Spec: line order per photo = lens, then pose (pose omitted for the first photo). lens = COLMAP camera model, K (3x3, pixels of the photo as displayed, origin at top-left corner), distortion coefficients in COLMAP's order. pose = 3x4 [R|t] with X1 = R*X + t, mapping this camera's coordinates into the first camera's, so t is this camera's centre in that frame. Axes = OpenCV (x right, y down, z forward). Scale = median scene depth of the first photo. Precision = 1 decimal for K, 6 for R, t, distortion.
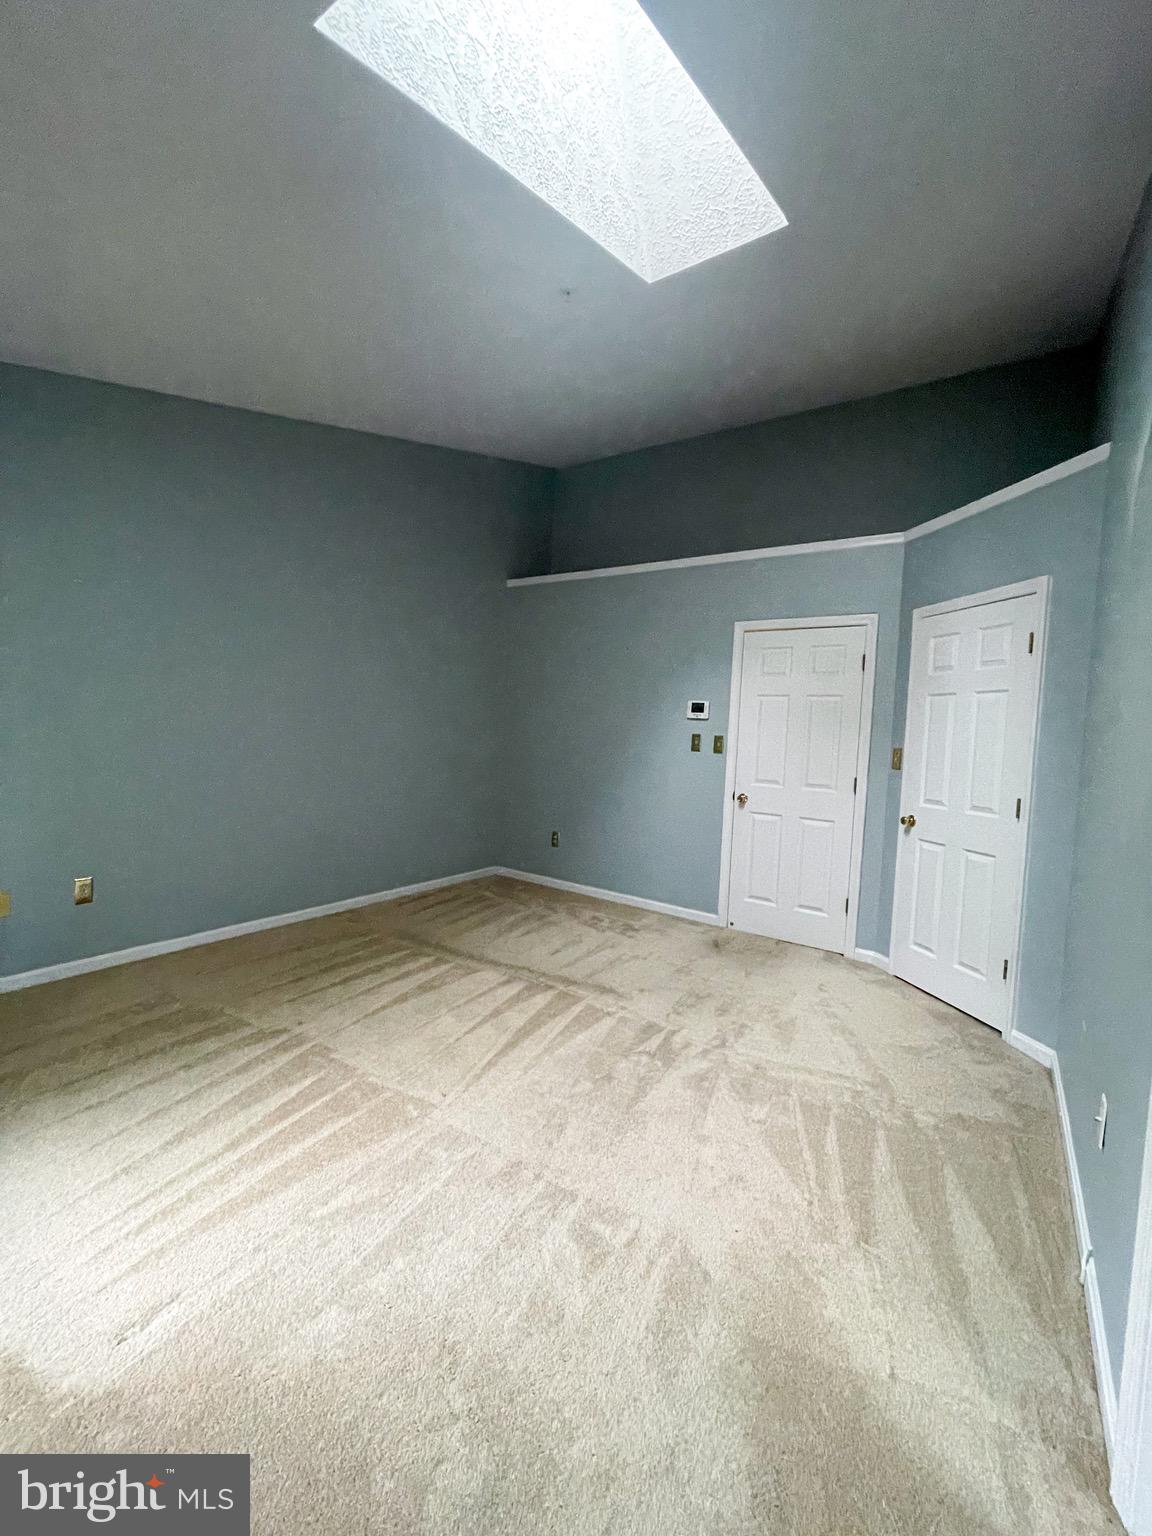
lens RADIAL K [[618.0, 0, 578.6], [0, 618.0, 765.3], [0, 0, 1]] dist [0.000297, -0.000220]
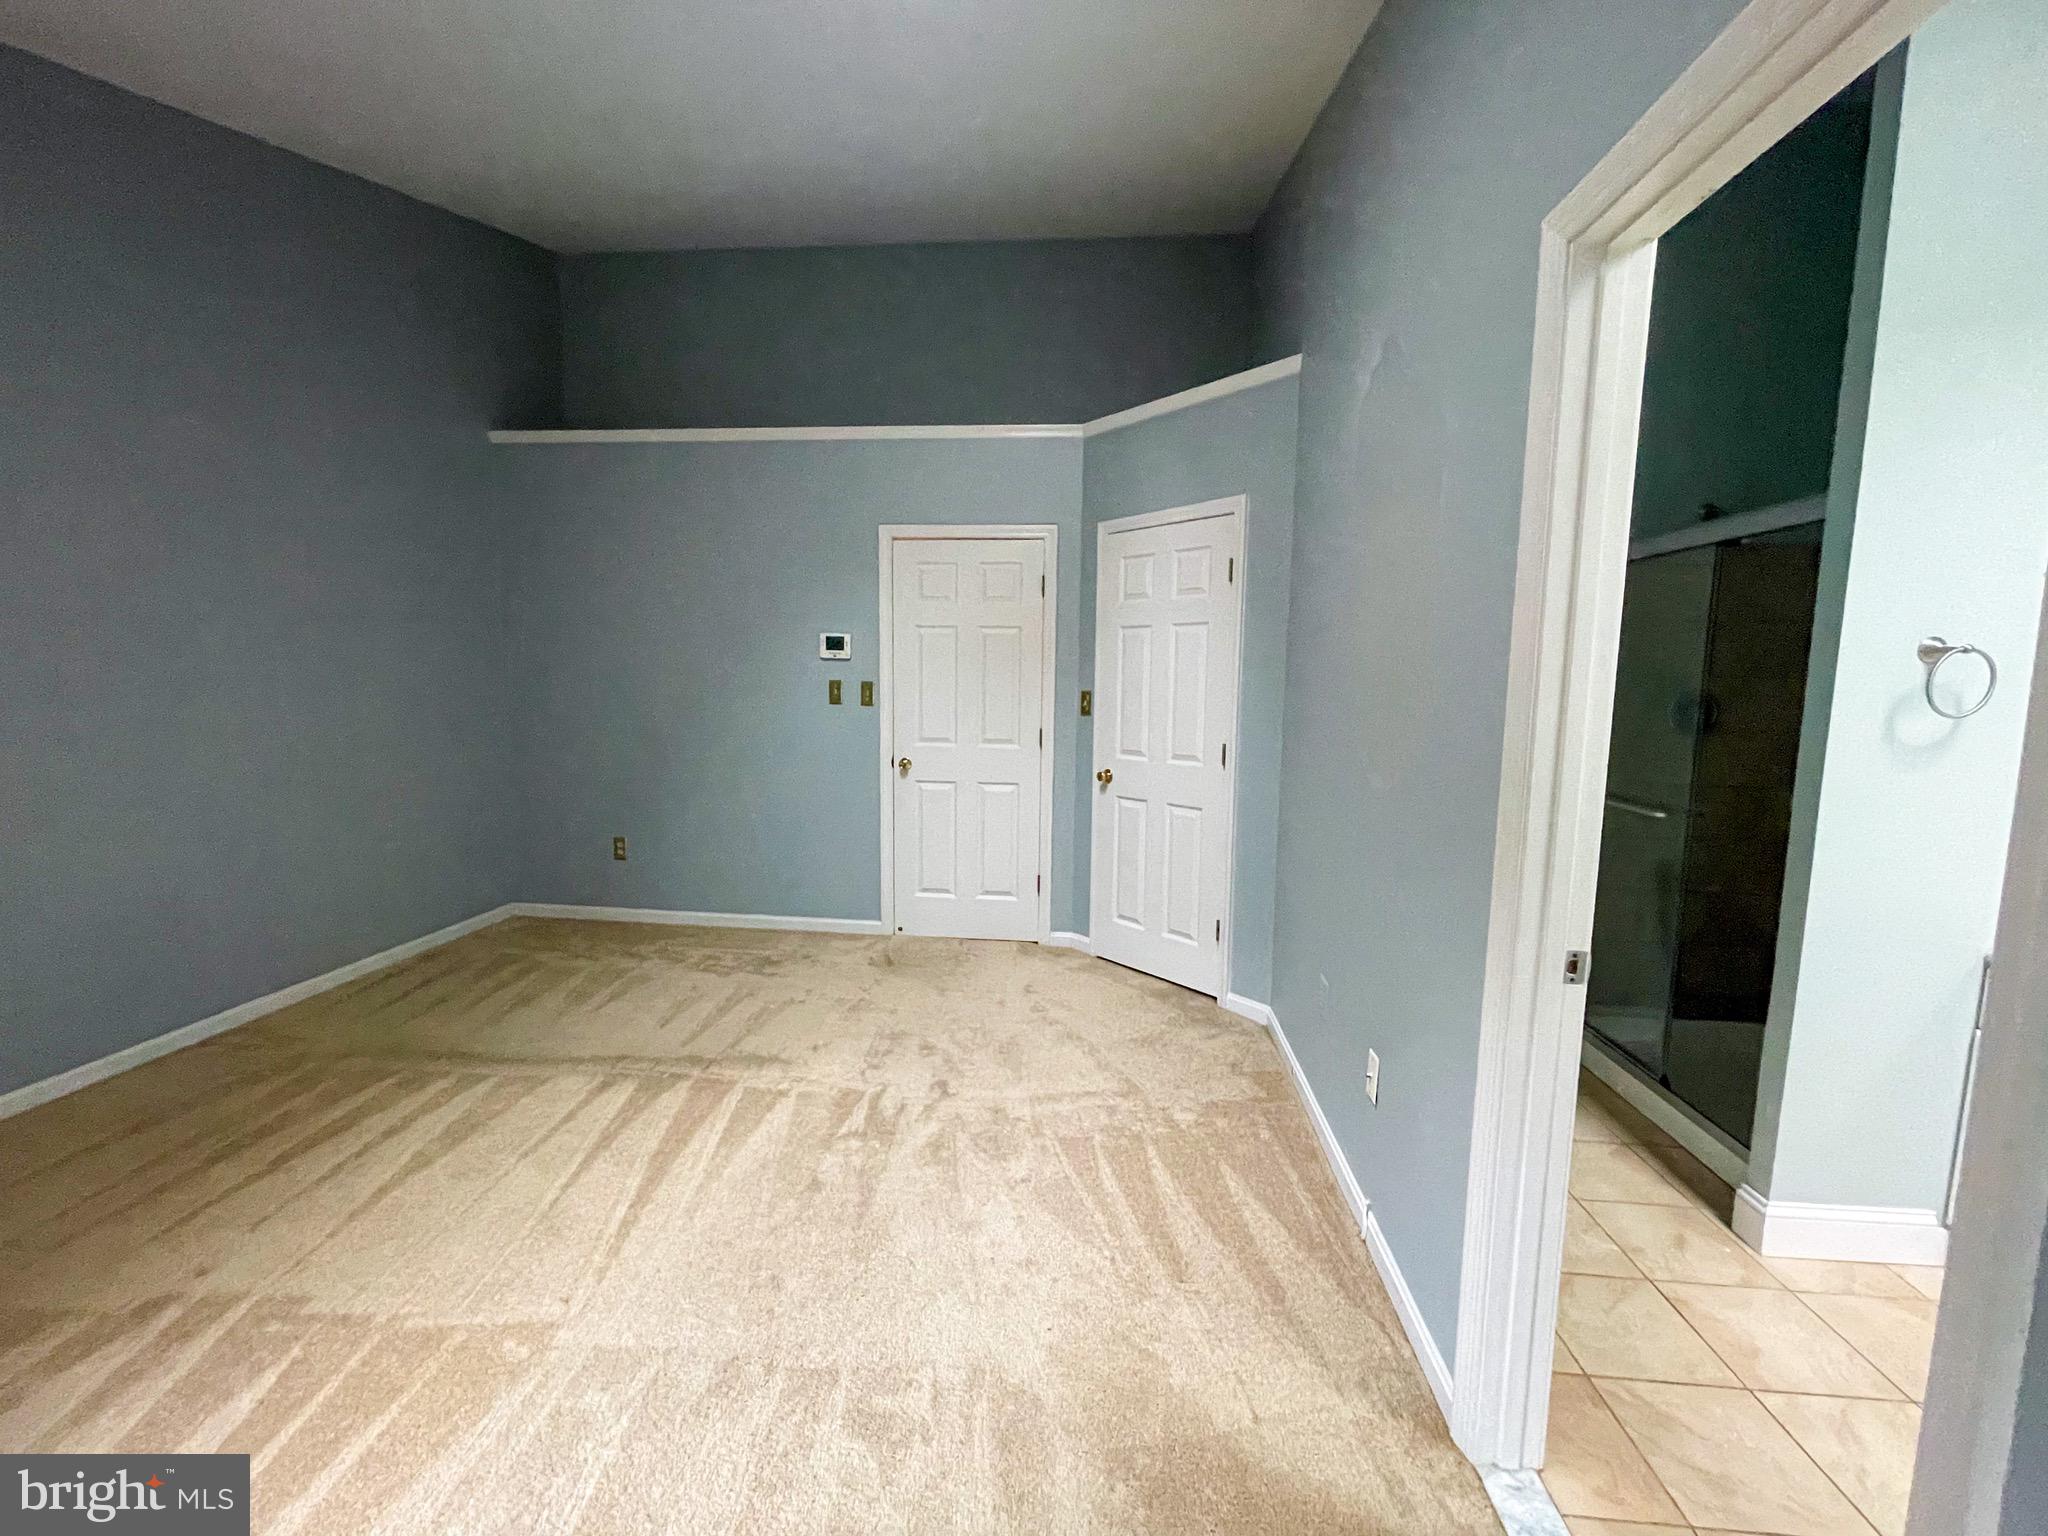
lens RADIAL K [[824.0, 0, 1028.9], [0, 824.0, 769.2], [0, 0, 1]] dist [0.000297, -0.000220]
pose [[0.880487, -0.085573, 0.466283, -0.112304], [0.052446, 0.995119, 0.083592, -0.026203], [-0.471160, -0.049146, 0.880677, 0.069972]]
